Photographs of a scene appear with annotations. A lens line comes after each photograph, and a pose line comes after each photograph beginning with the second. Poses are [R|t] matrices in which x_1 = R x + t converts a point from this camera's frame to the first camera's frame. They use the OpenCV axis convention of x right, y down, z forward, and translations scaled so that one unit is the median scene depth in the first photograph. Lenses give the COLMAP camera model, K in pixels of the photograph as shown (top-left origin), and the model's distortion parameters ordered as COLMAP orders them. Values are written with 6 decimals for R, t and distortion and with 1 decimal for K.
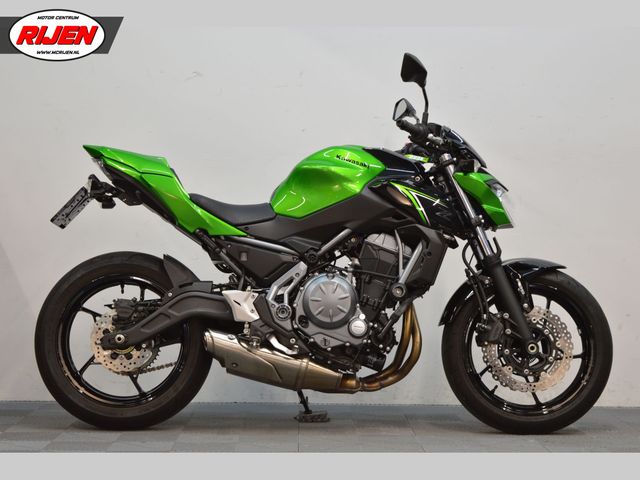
lens RADIAL K [[1516.5, 0, 318.9], [0, 1516.5, 239.3], [0, 0, 1]] dist [0.024910, 0.000000]
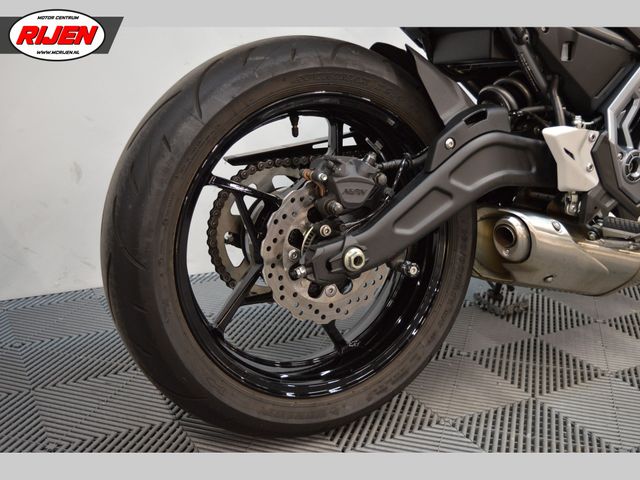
lens RADIAL K [[761.6, 0, 320.2], [0, 761.6, 241.5], [0, 0, 1]] dist [-0.074461, 0.000000]
pose [[0.873314, -0.120231, 0.472089, -0.234721], [-0.018916, 0.959967, 0.279474, 0.003974], [-0.486791, -0.252999, 0.836078, 0.830510]]
